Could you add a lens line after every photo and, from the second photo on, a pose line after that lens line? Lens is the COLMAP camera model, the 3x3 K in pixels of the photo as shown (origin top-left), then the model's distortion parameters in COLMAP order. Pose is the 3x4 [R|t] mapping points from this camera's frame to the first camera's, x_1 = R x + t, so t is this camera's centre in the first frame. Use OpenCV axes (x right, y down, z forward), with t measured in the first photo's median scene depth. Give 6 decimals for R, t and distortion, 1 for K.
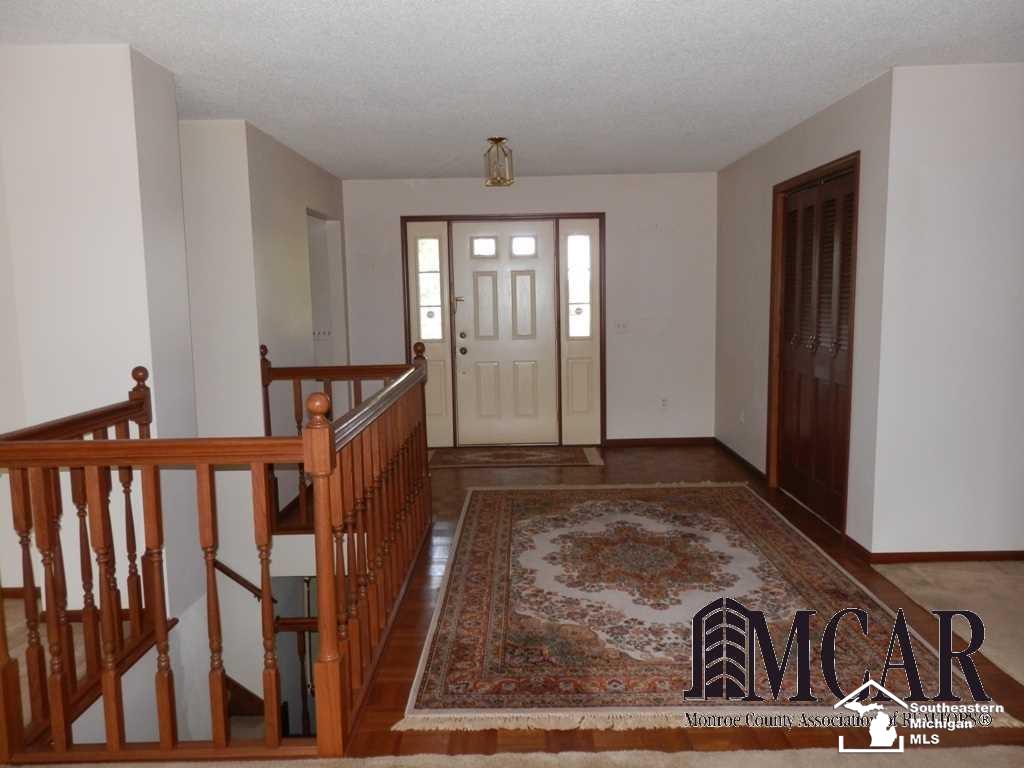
lens RADIAL K [[767.8, 0, 517.3], [0, 767.8, 386.0], [0, 0, 1]] dist [0.000695, -0.009192]
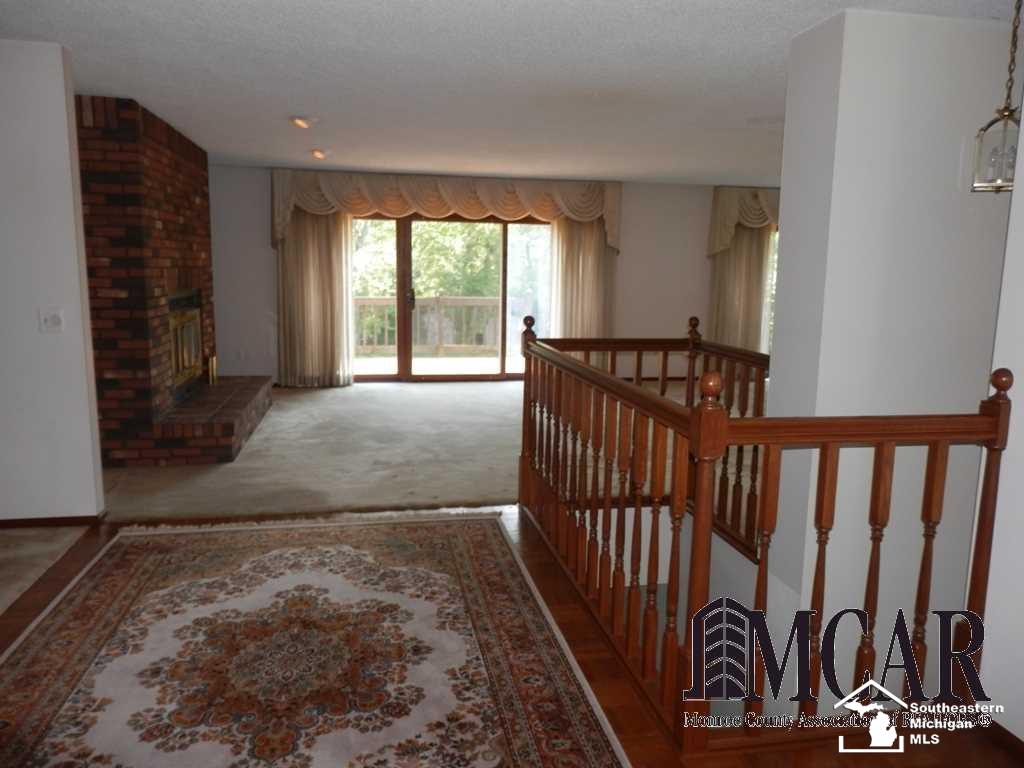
lens RADIAL K [[767.8, 0, 517.3], [0, 767.8, 386.0], [0, 0, 1]] dist [0.000695, -0.009192]
pose [[-0.980148, 0.026289, -0.196515, 0.099086], [-0.028716, 0.961896, 0.271902, -0.220299], [0.196175, 0.272147, -0.942046, 1.810245]]
